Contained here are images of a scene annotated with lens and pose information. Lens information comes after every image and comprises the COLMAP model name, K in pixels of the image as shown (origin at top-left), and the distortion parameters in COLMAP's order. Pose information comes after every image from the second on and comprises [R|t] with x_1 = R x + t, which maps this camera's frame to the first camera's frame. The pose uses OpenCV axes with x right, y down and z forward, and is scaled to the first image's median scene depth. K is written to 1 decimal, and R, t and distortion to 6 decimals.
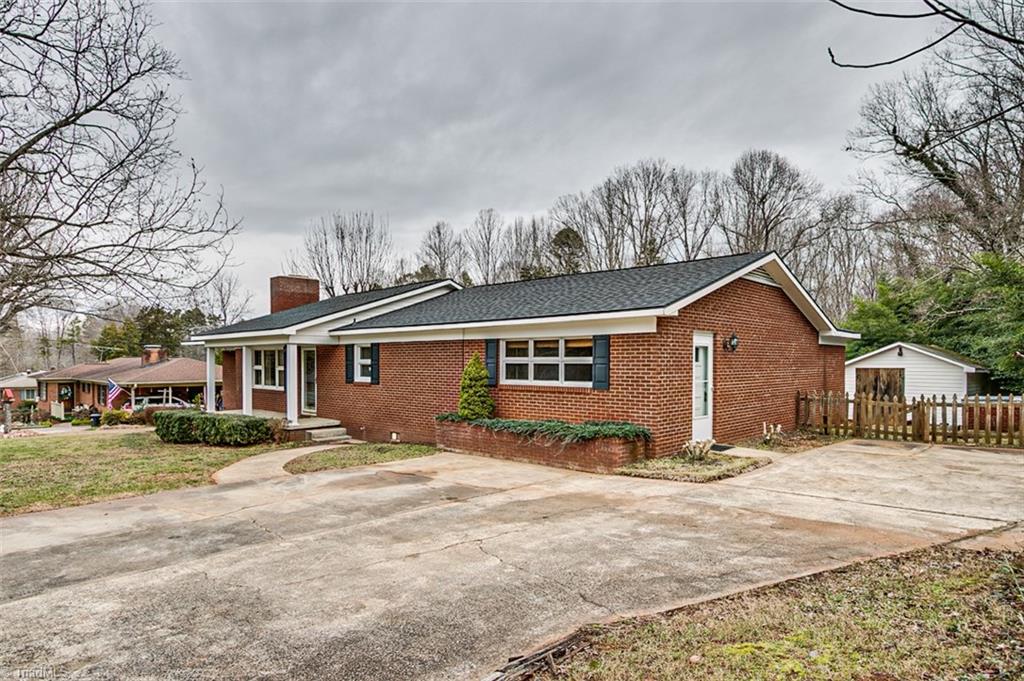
lens RADIAL K [[575.7, 0, 513.1], [0, 575.7, 369.8], [0, 0, 1]] dist [0.000522, -0.000045]
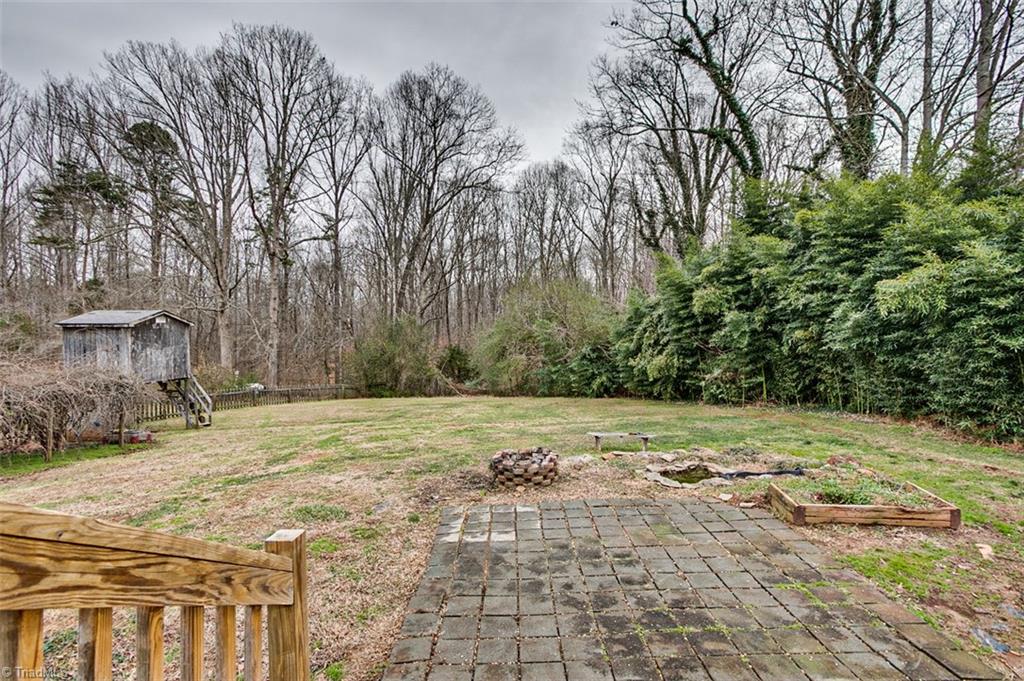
lens RADIAL K [[477.1, 0, 510.5], [0, 477.1, 337.4], [0, 0, 1]] dist [-0.005725, -0.000150]
pose [[0.745276, -0.017789, 0.666519, 0.042224], [0.006912, 0.999796, 0.018955, 0.001980], [-0.666720, -0.009520, 0.745247, 0.367941]]
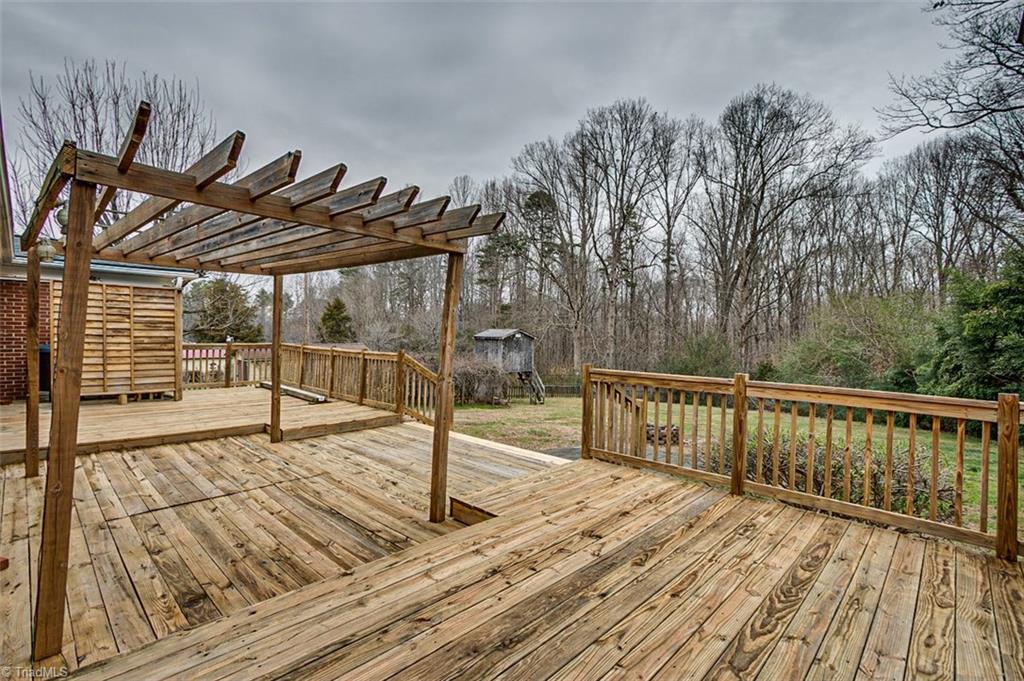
lens RADIAL K [[477.1, 0, 510.5], [0, 477.1, 337.4], [0, 0, 1]] dist [-0.005725, -0.000150]
pose [[0.999825, 0.018671, -0.001464, 0.064428], [-0.018678, 0.999810, -0.005584, 0.000755], [0.001360, 0.005611, 0.999983, 0.269721]]
